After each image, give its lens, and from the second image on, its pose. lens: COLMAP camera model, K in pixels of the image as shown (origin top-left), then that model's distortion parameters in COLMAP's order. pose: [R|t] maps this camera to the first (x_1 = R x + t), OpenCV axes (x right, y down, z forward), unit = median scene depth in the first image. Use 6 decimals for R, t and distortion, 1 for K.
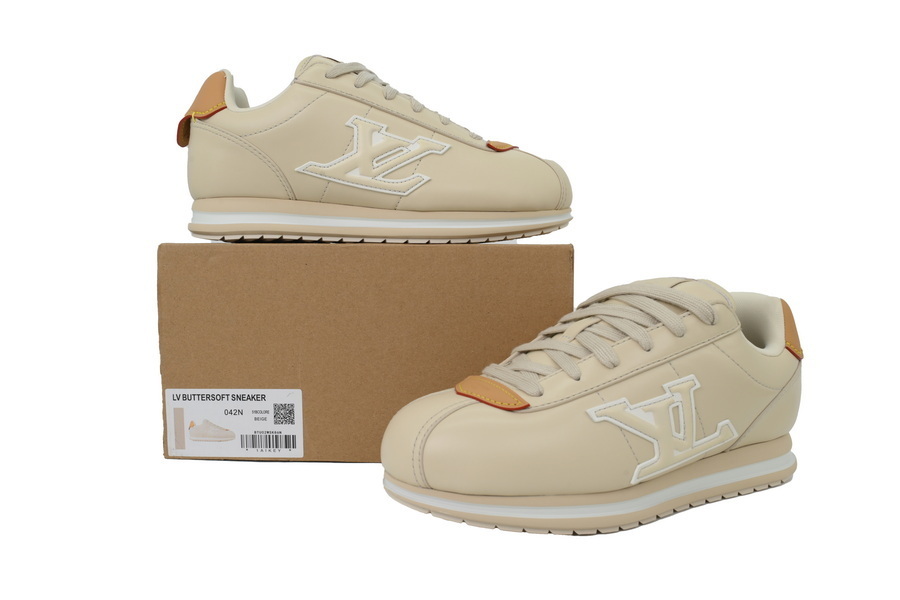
lens RADIAL K [[746.1, 0, 450.0], [0, 746.1, 300.0], [0, 0, 1]] dist [-0.002656, -0.001990]
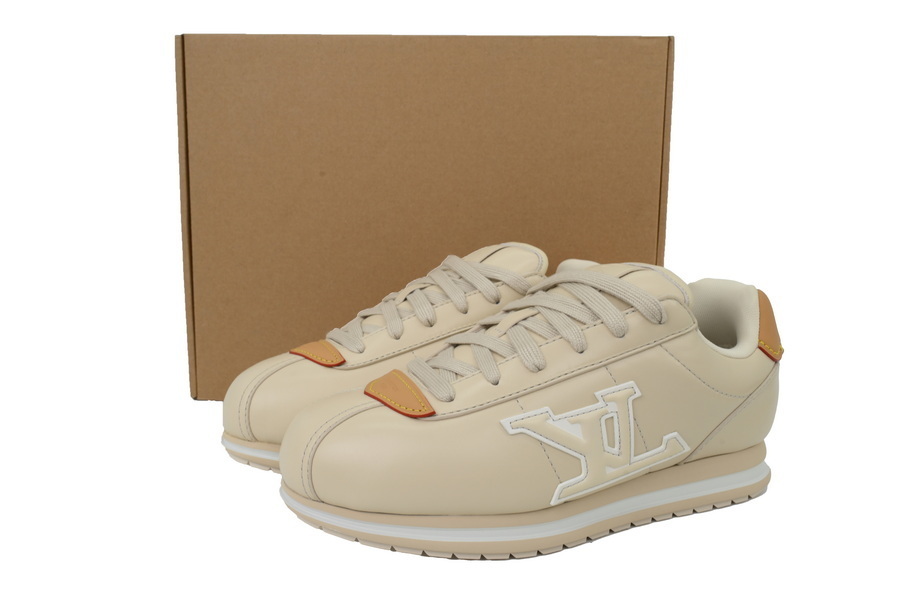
lens RADIAL K [[746.1, 0, 450.0], [0, 746.1, 300.0], [0, 0, 1]] dist [-0.002656, -0.001990]
pose [[0.997287, 0.024991, -0.069236, 0.173896], [-0.020537, 0.997718, 0.064318, -0.045896], [0.070686, -0.062721, 0.995525, 0.130781]]
